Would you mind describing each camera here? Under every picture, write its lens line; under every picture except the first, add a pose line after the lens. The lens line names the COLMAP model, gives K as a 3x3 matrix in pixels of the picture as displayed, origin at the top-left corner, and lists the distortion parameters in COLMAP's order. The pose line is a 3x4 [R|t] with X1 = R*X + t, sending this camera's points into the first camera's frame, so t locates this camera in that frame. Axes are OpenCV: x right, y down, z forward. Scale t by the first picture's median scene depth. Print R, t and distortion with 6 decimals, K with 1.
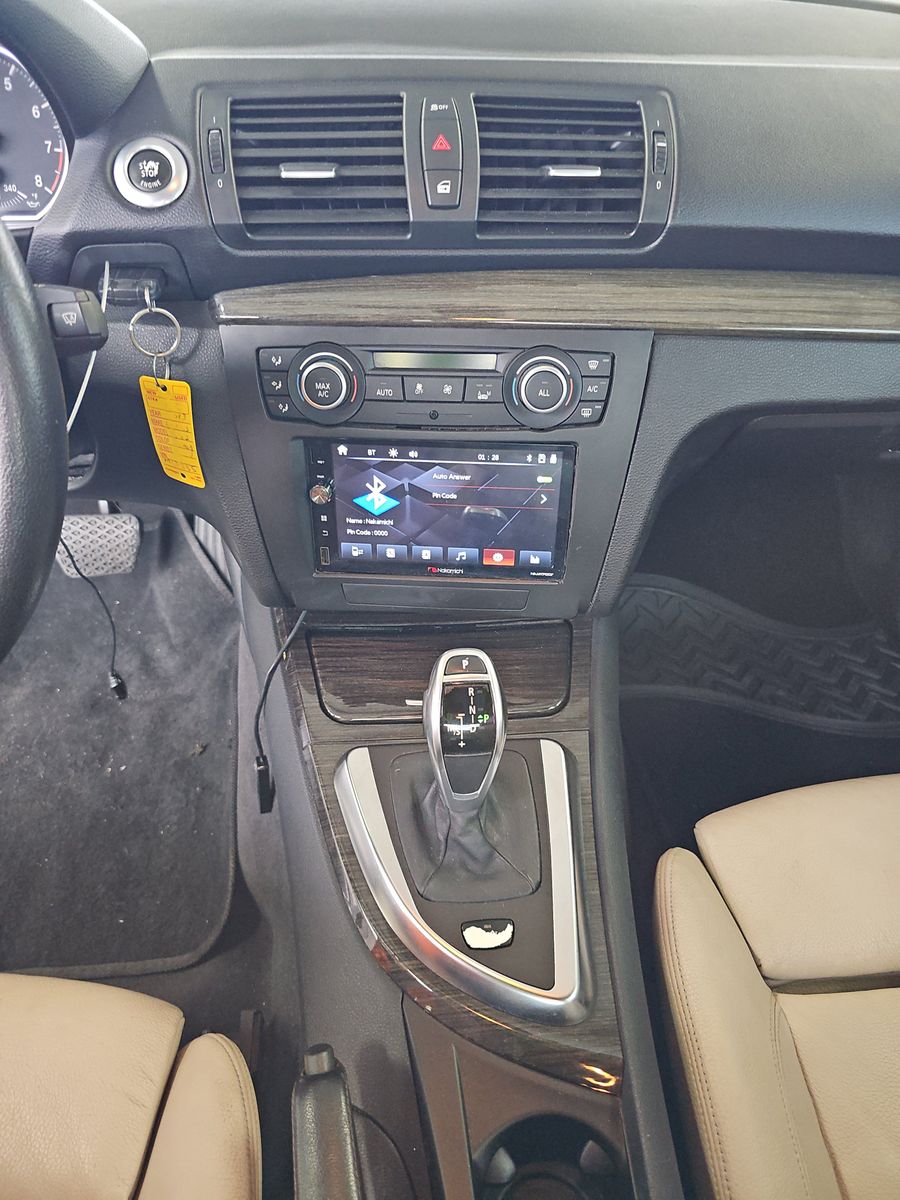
lens RADIAL K [[803.7, 0, 450.0], [0, 803.7, 600.0], [0, 0, 1]] dist [0.040085, -0.041502]
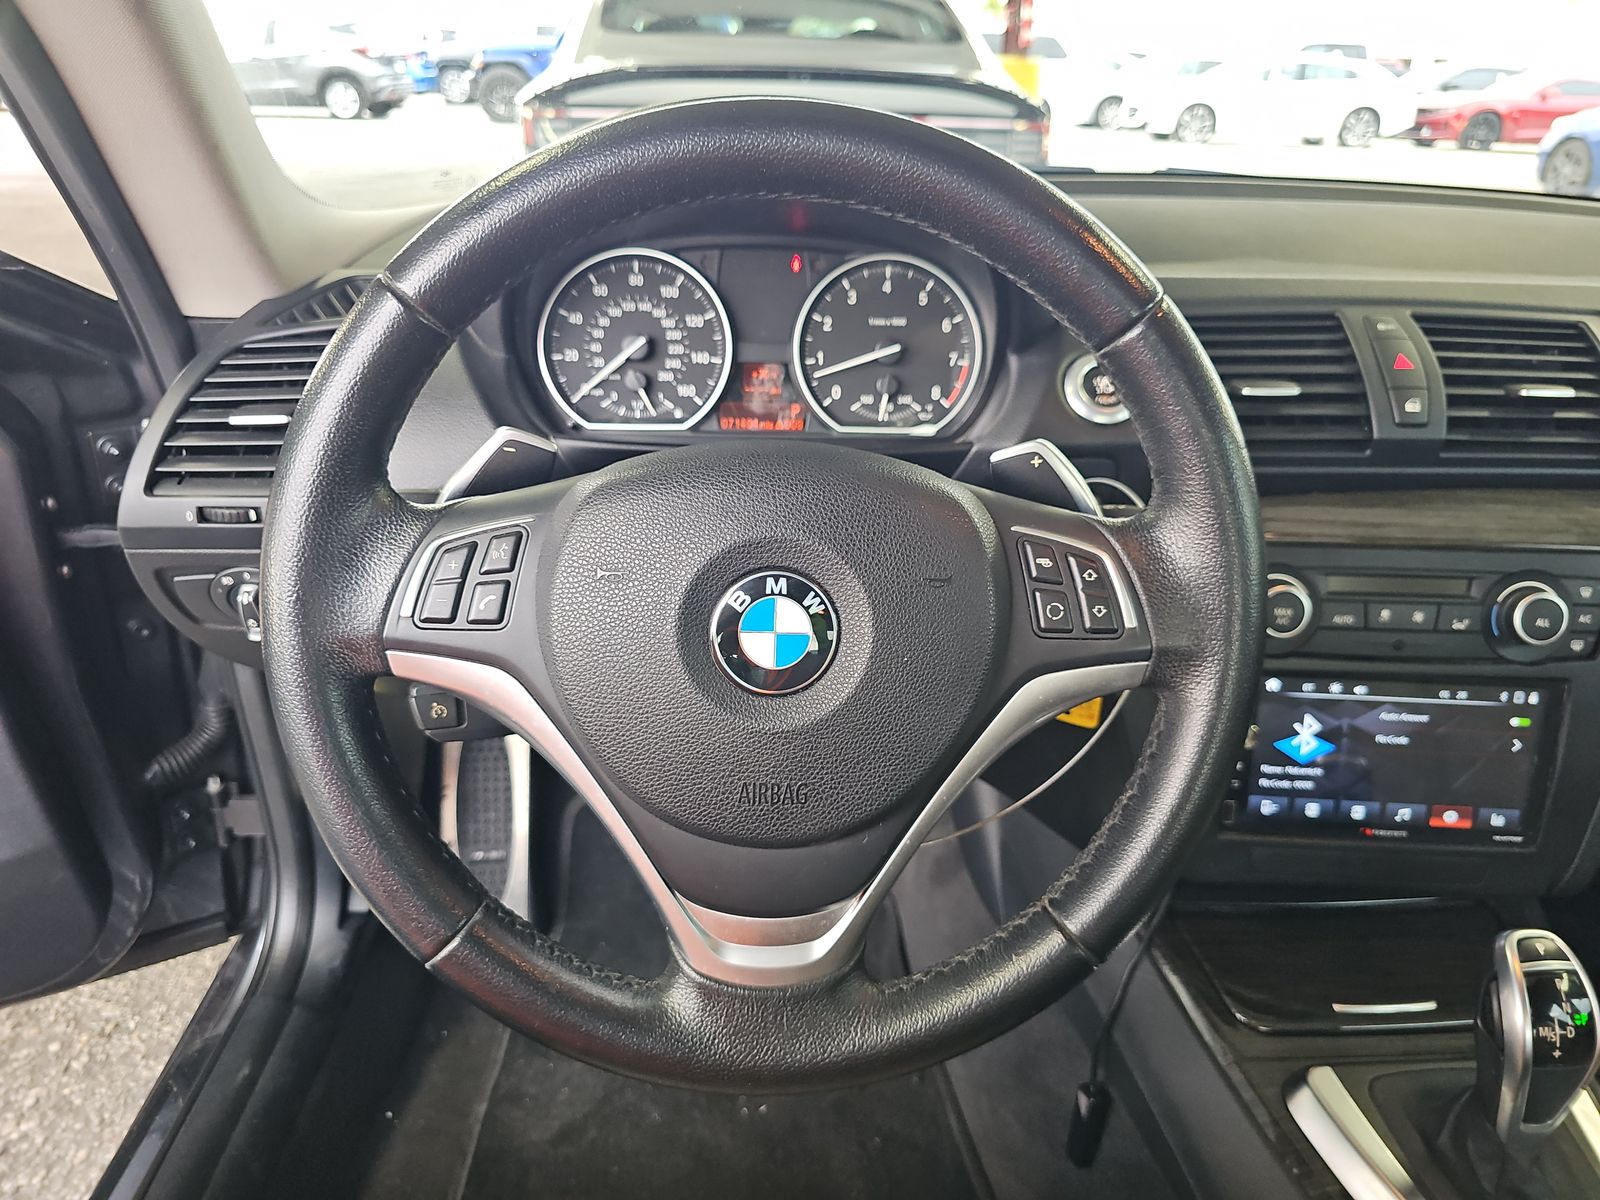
lens RADIAL K [[1071.7, 0, 809.9], [0, 1071.7, 604.9], [0, 0, 1]] dist [0.040085, -0.041502]
pose [[0.999875, 0.013399, 0.008396, -0.637752], [-0.010766, 0.965770, -0.259177, 0.032348], [-0.011581, 0.259055, 0.965793, -0.109714]]
